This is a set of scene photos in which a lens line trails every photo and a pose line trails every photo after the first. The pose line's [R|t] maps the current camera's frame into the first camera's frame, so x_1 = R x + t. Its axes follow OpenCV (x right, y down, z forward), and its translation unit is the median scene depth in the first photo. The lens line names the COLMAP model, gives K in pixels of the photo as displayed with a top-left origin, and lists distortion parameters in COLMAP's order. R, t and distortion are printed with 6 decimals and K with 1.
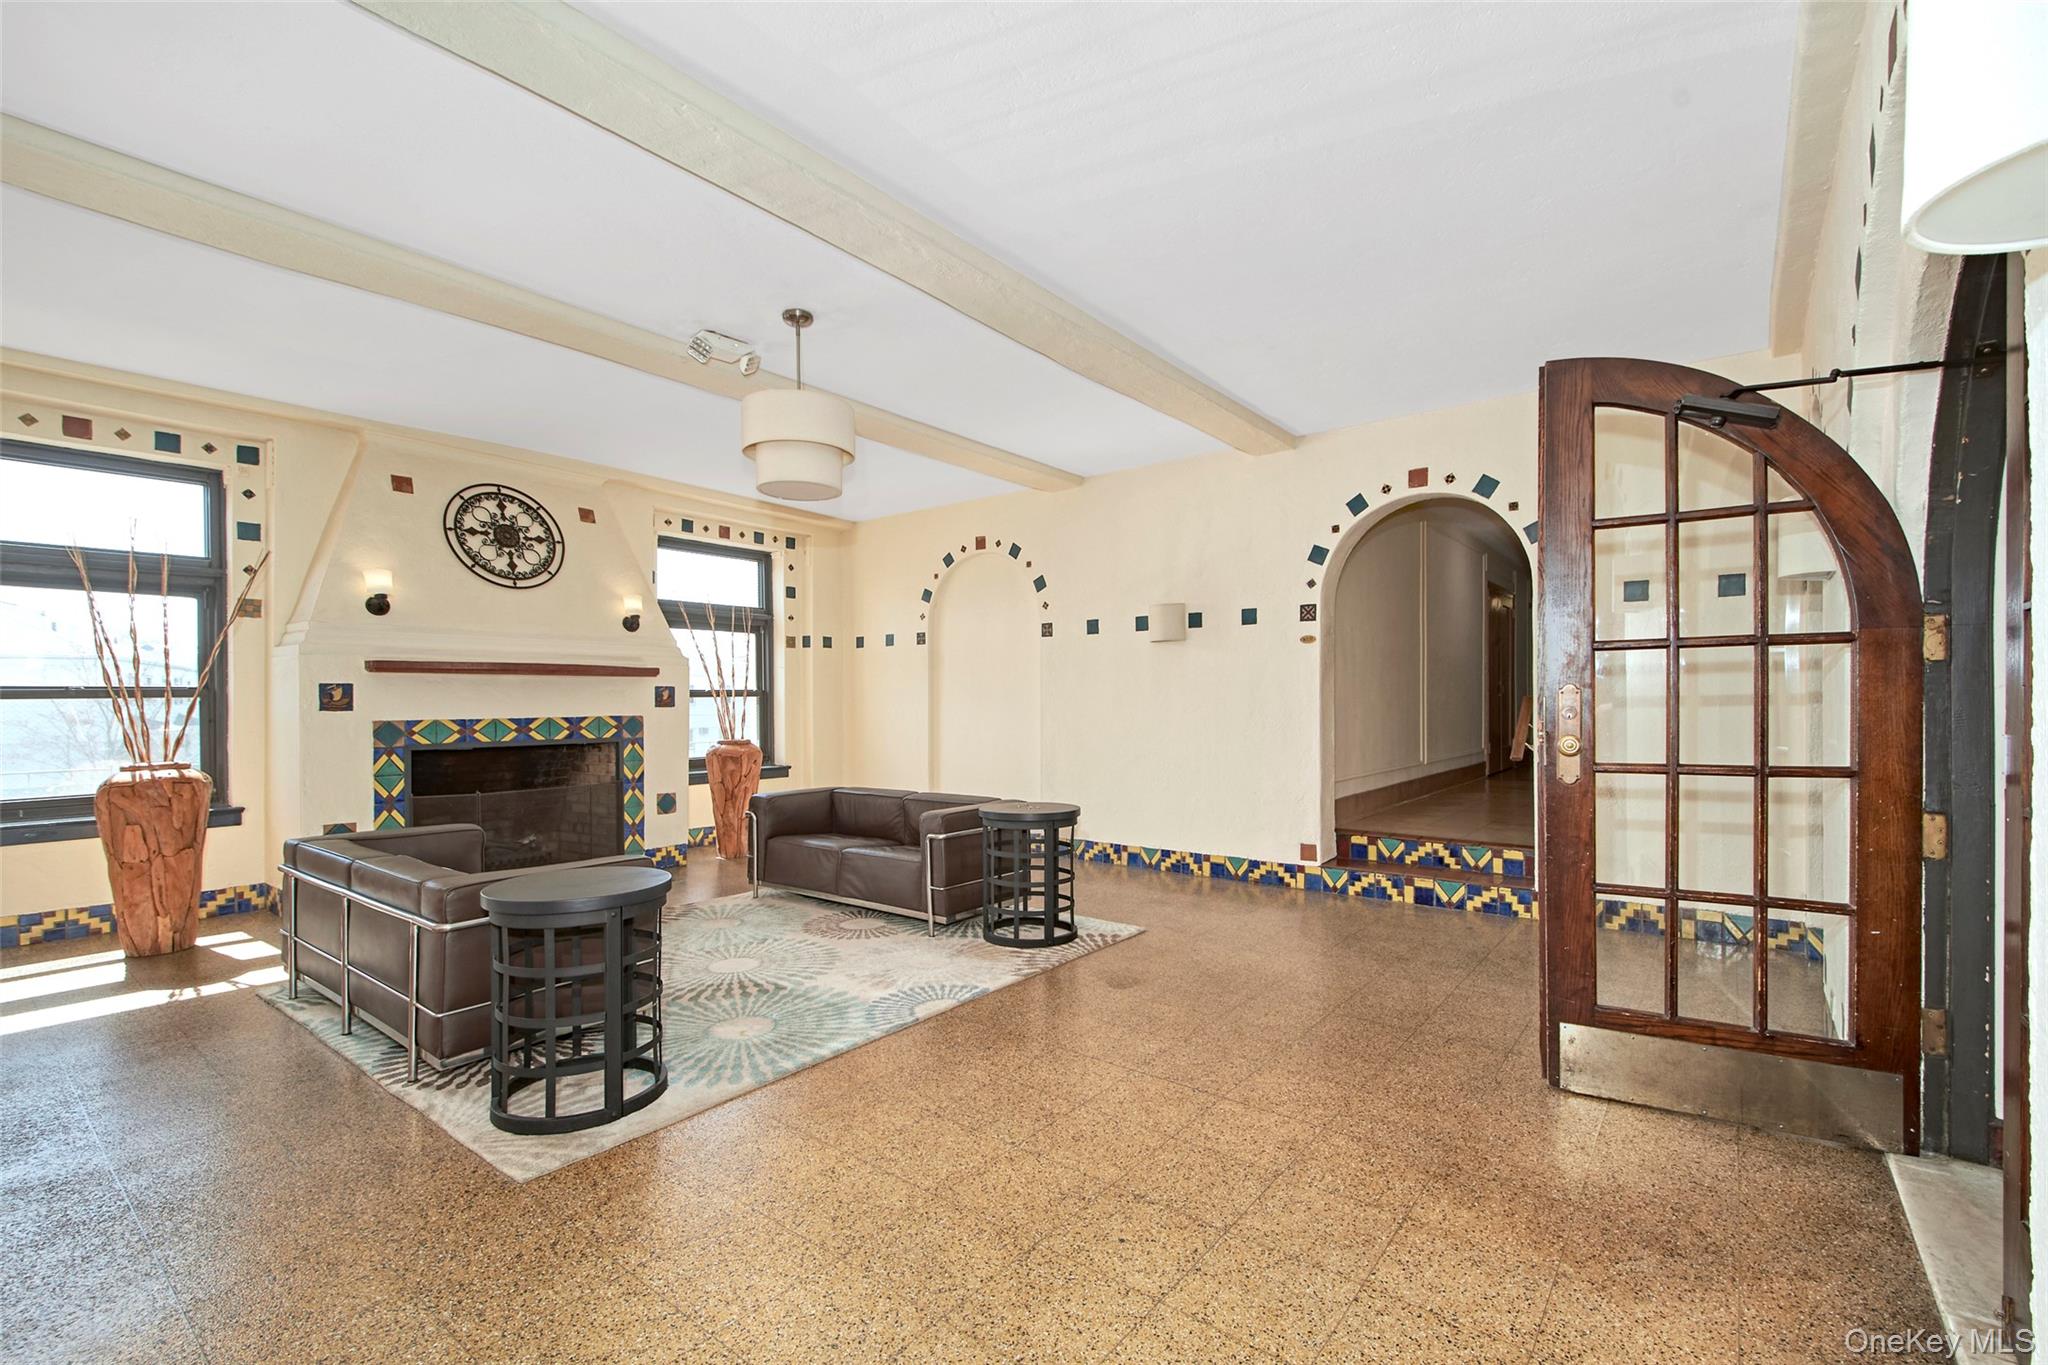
lens RADIAL K [[919.4, 0, 1017.9], [0, 919.4, 692.1], [0, 0, 1]] dist [-0.000615, -0.001608]
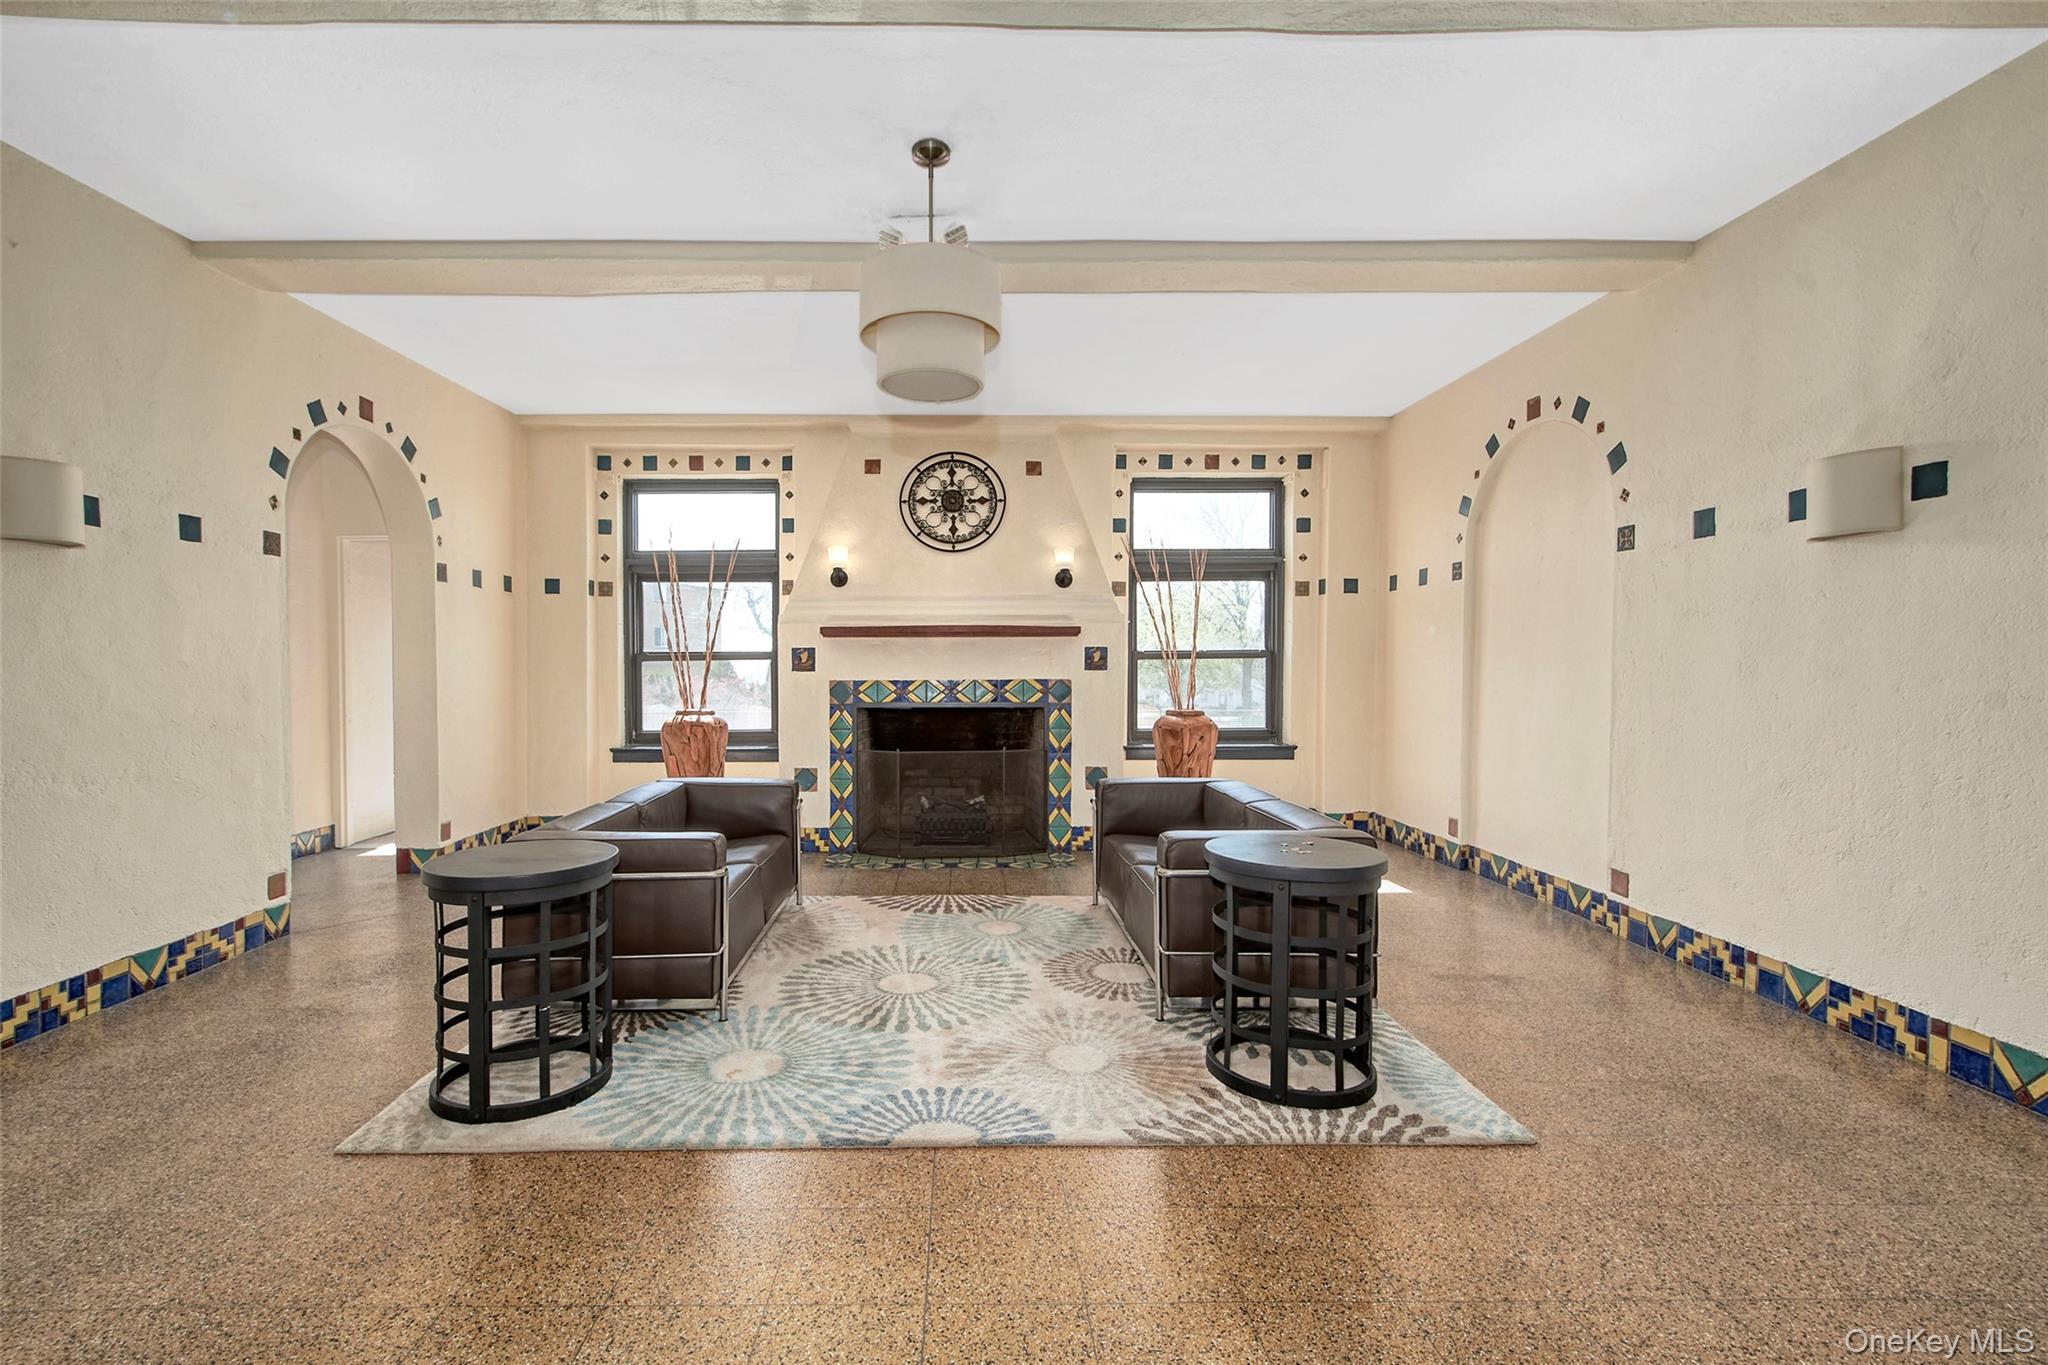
lens RADIAL K [[919.4, 0, 1019.3], [0, 919.4, 687.8], [0, 0, 1]] dist [-0.000615, -0.001608]
pose [[0.614310, 0.023233, -0.788723, 0.287349], [0.006100, 0.999397, 0.034189, 0.002500], [0.789041, -0.025814, 0.613797, 0.412994]]
